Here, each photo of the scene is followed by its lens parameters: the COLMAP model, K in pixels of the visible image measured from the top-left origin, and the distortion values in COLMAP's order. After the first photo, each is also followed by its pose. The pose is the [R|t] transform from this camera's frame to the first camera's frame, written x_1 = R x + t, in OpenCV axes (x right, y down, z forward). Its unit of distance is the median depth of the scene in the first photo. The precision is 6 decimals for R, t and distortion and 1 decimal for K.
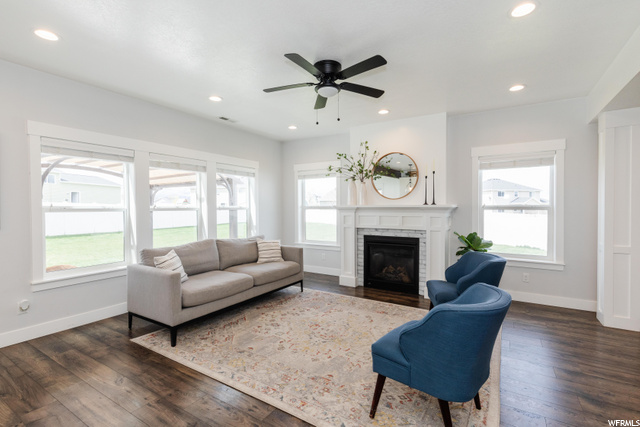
lens RADIAL K [[293.6, 0, 320.0], [0, 293.6, 213.5], [0, 0, 1]] dist [0.001172, 0.000245]
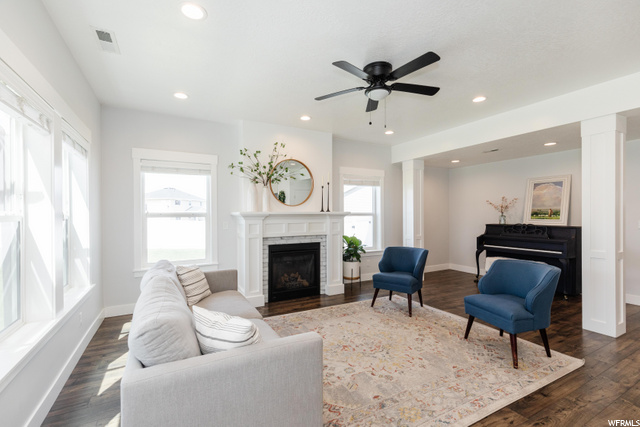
lens RADIAL K [[293.6, 0, 320.0], [0, 293.6, 213.5], [0, 0, 1]] dist [0.001172, 0.000245]
pose [[0.498188, 0.002002, 0.867067, -0.604541], [0.020734, 0.999684, -0.014221, -0.007234], [-0.866821, 0.025063, 0.497989, 0.455310]]
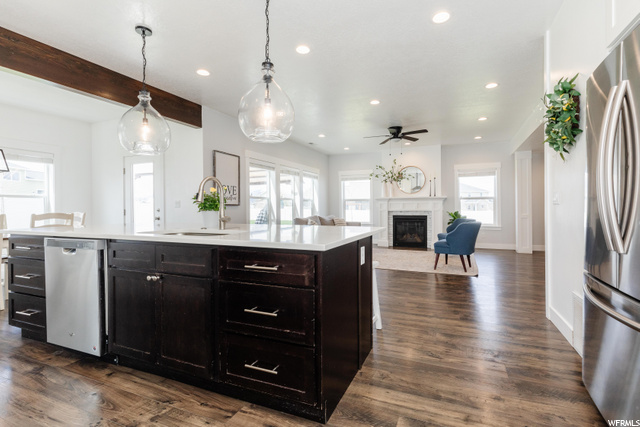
lens RADIAL K [[315.4, 0, 320.0], [0, 315.4, 213.5], [0, 0, 1]] dist [-0.000387, 0.000052]
pose [[0.988754, -0.005259, 0.149456, -0.572966], [0.006581, 0.999943, -0.008352, 0.082906], [-0.149403, 0.009242, 0.988733, -0.763180]]
